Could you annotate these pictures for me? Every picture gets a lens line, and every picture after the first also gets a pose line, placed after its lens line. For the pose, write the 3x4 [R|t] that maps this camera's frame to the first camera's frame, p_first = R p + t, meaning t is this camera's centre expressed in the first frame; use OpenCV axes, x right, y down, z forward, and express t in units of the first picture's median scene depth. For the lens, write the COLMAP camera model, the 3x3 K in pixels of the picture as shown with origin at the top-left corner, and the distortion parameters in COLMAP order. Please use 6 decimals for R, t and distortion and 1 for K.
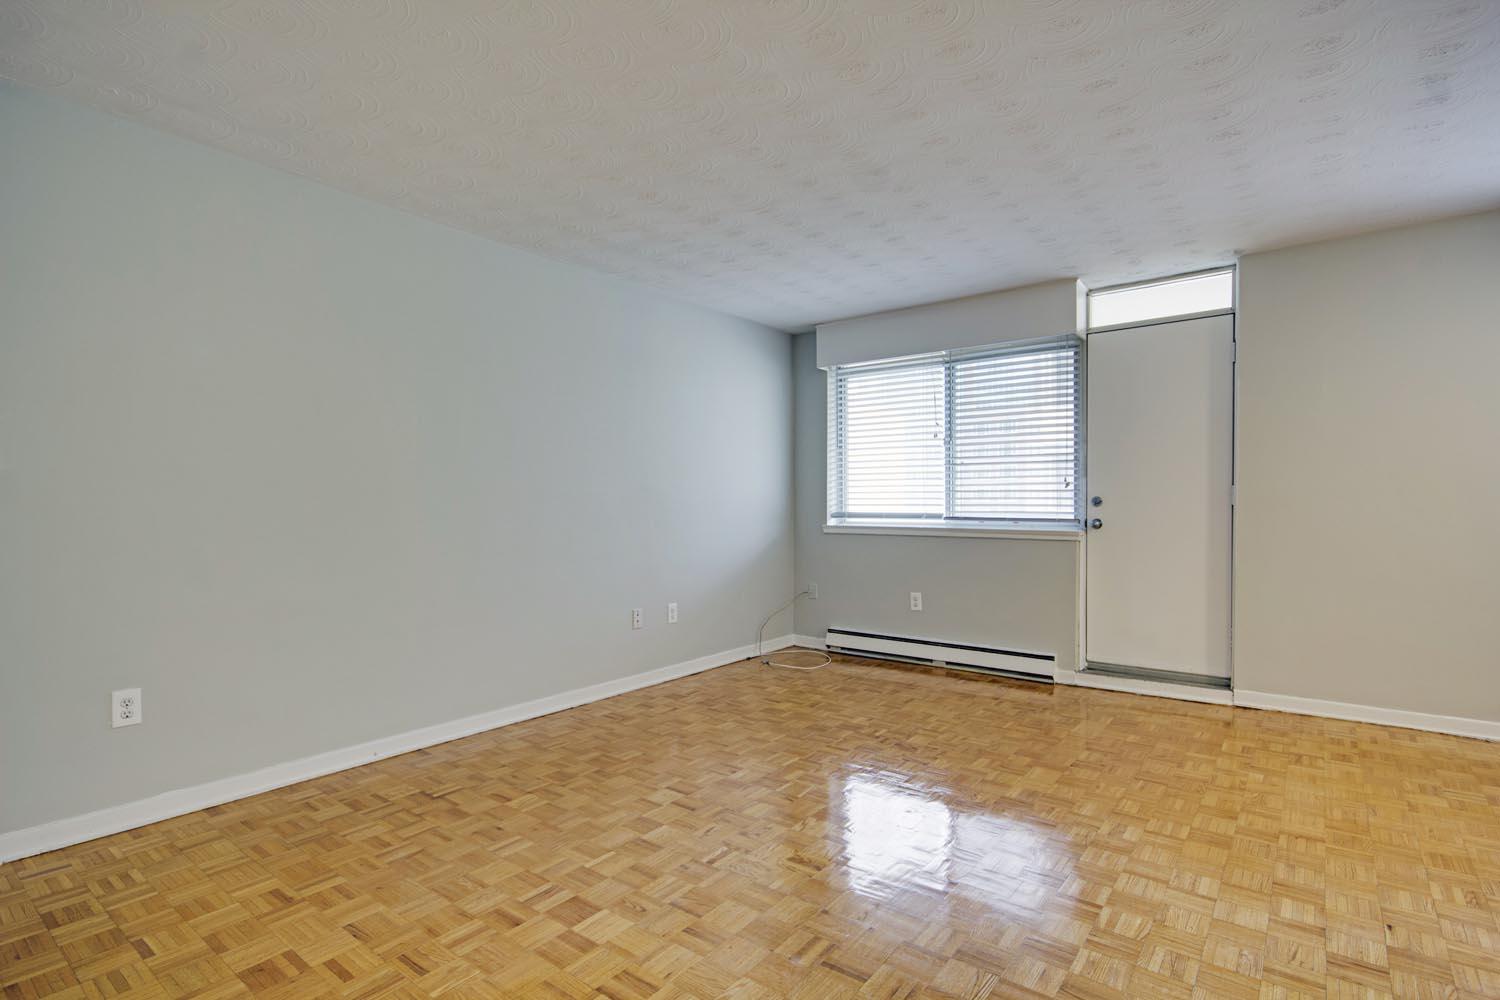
lens RADIAL K [[690.6, 0, 737.6], [0, 690.6, 498.8], [0, 0, 1]] dist [-0.004665, -0.001651]
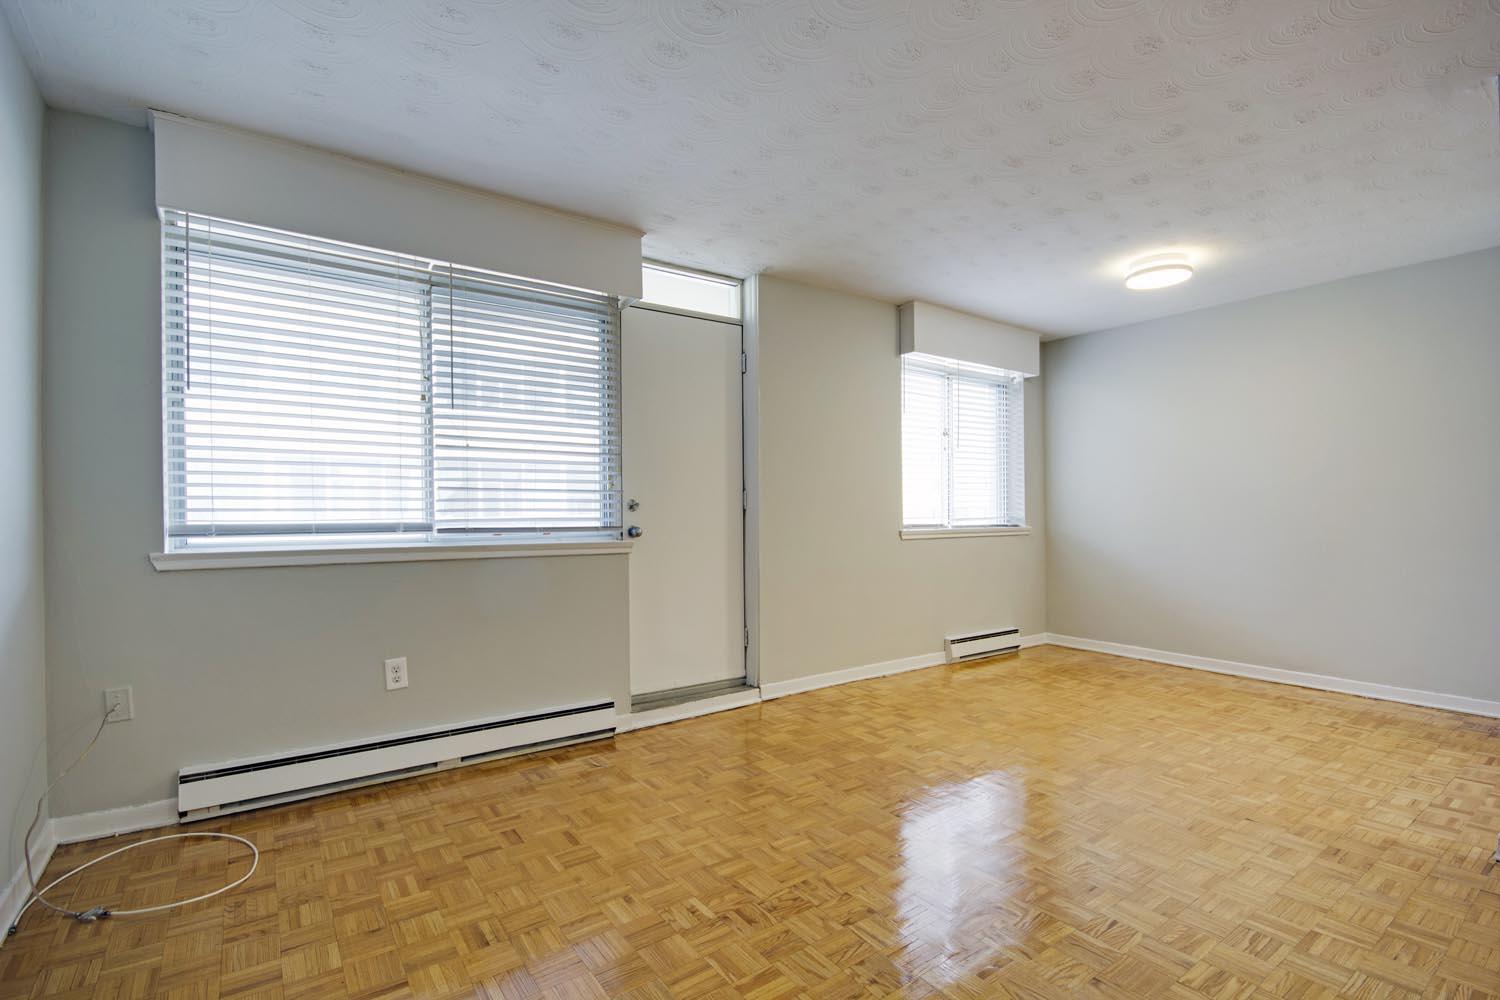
lens RADIAL K [[690.6, 0, 755.7], [0, 690.6, 499.8], [0, 0, 1]] dist [-0.004665, -0.001651]
pose [[0.294062, 0.015460, 0.955661, -0.249602], [-0.001646, 0.999876, -0.015669, 0.010661], [-0.955785, 0.003035, 0.294051, 0.613660]]
